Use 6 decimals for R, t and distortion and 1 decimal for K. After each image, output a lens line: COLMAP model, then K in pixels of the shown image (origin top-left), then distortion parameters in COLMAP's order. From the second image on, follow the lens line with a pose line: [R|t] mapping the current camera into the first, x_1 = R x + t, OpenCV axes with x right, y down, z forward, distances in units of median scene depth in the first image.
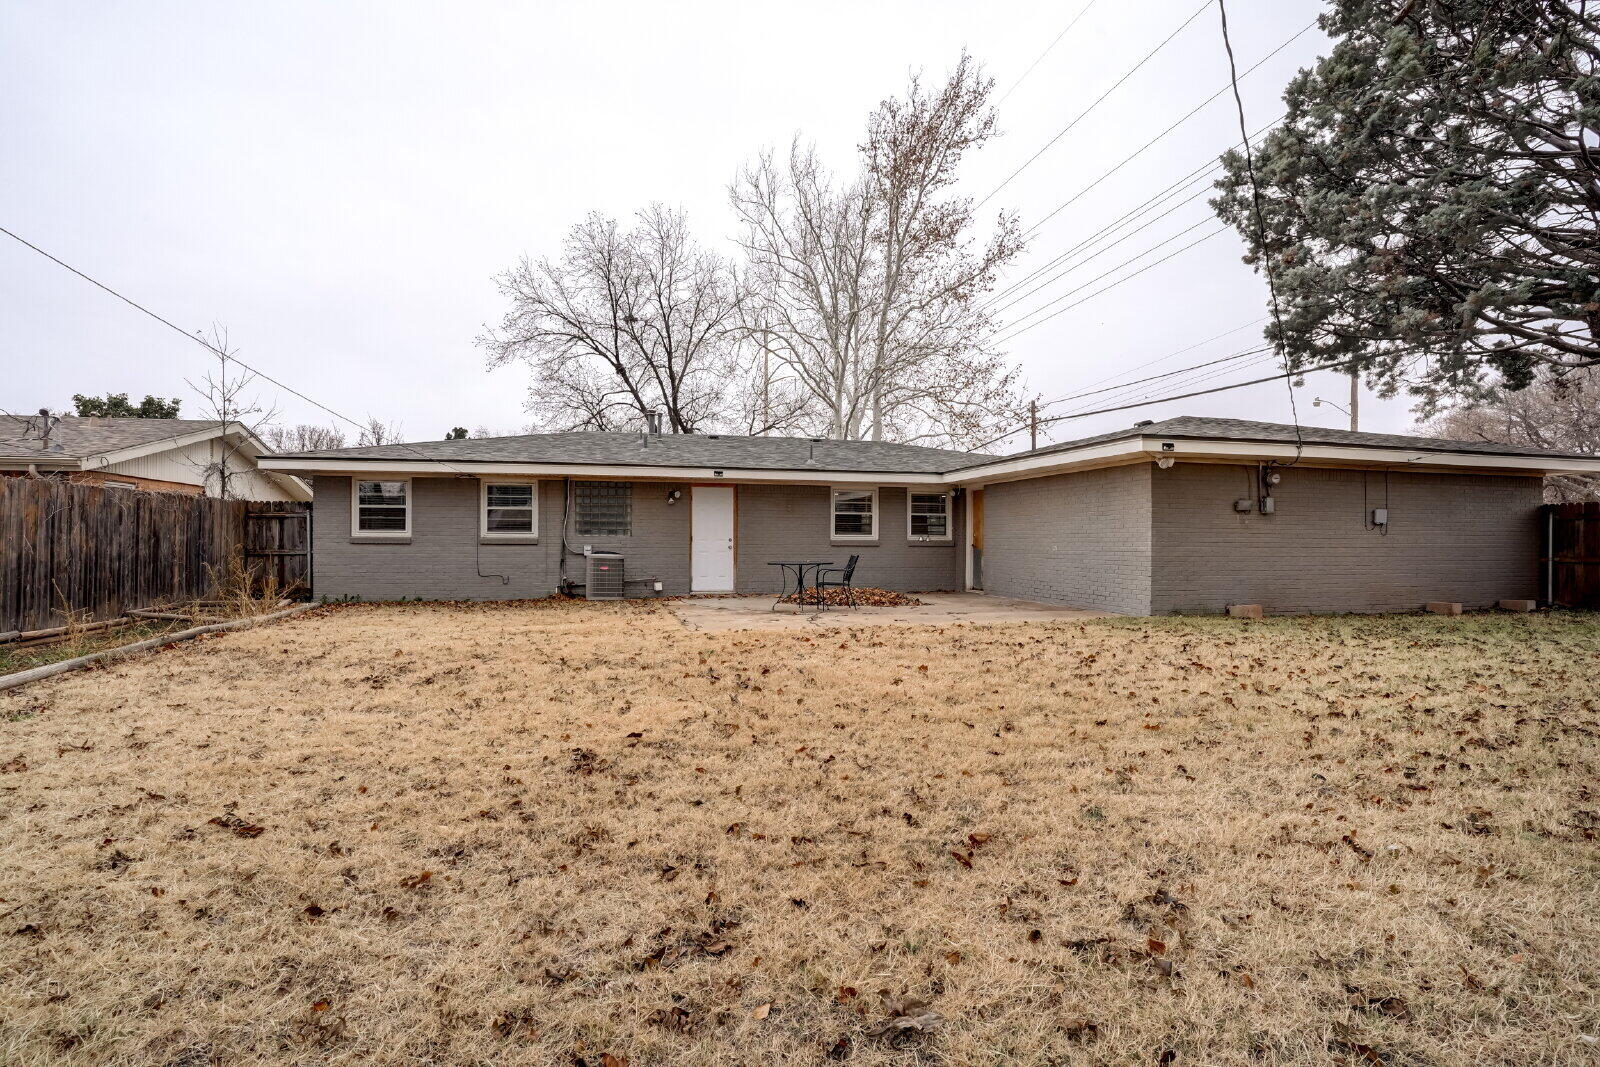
lens RADIAL K [[786.4, 0, 800.0], [0, 786.4, 533.5], [0, 0, 1]] dist [-0.045354, 0.034999]
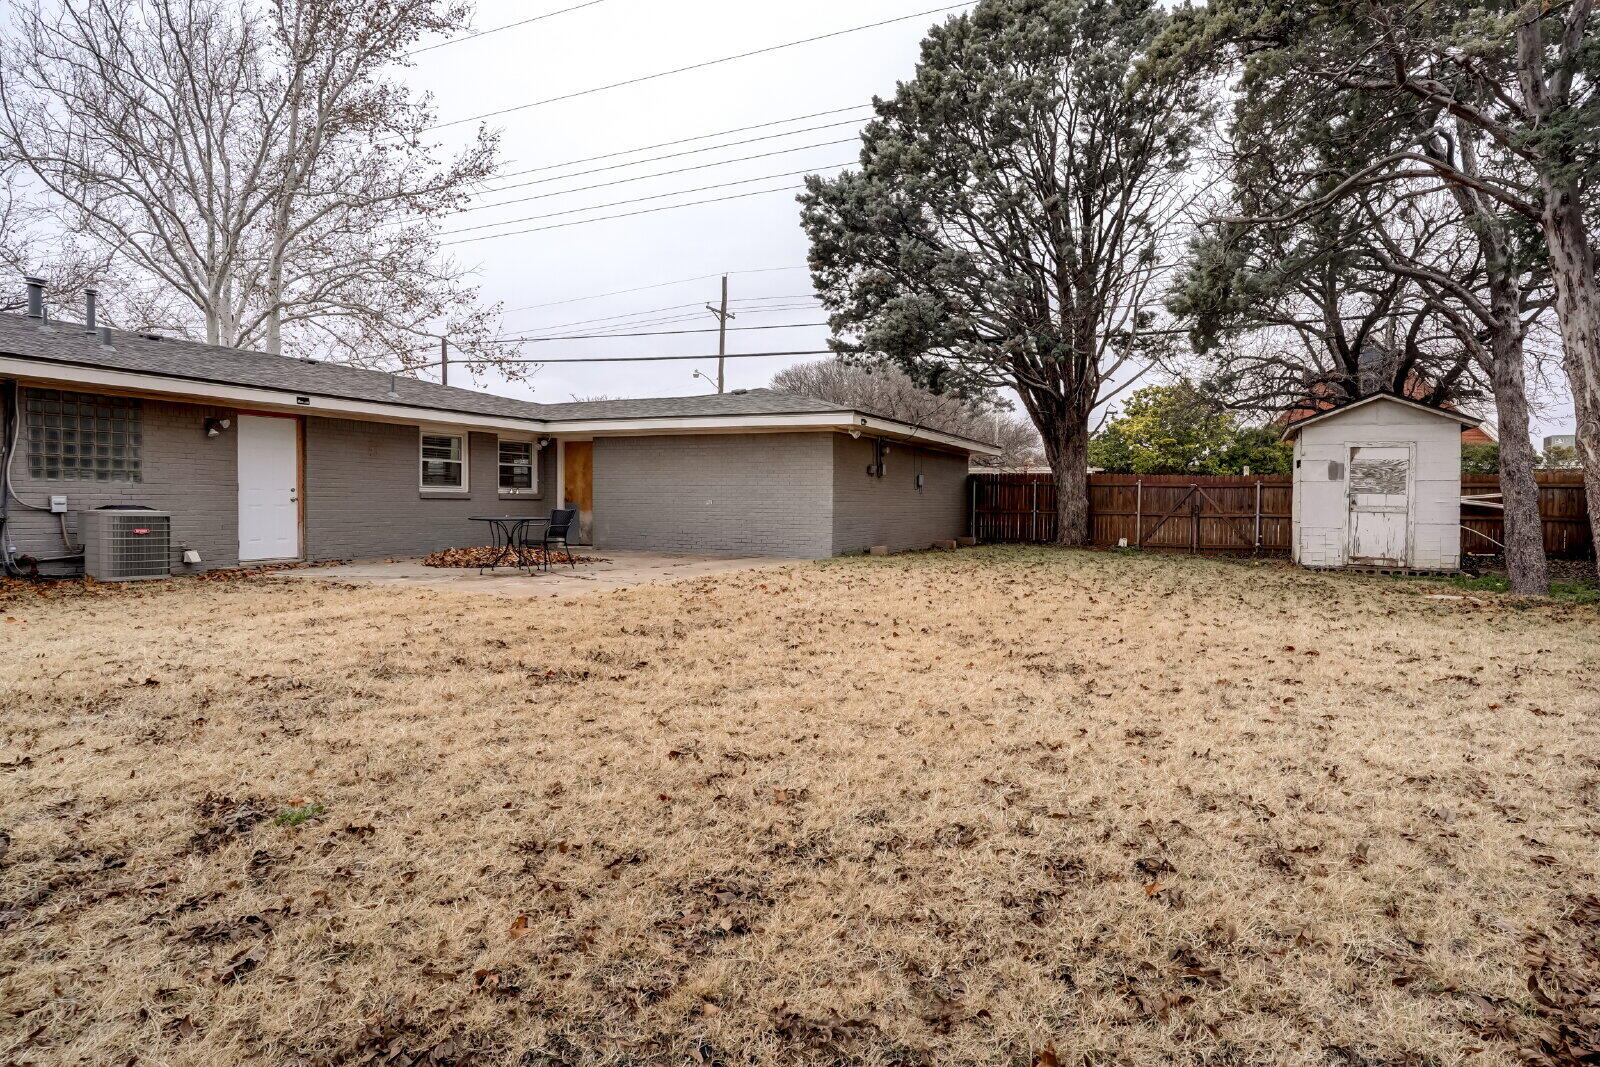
lens RADIAL K [[864.0, 0, 800.0], [0, 864.0, 533.5], [0, 0, 1]] dist [-0.002734, 0.000609]
pose [[0.634677, -0.025435, 0.772359, -0.417327], [-0.015457, 0.998840, 0.045595, 0.004670], [-0.772623, -0.040877, 0.633548, 0.110138]]
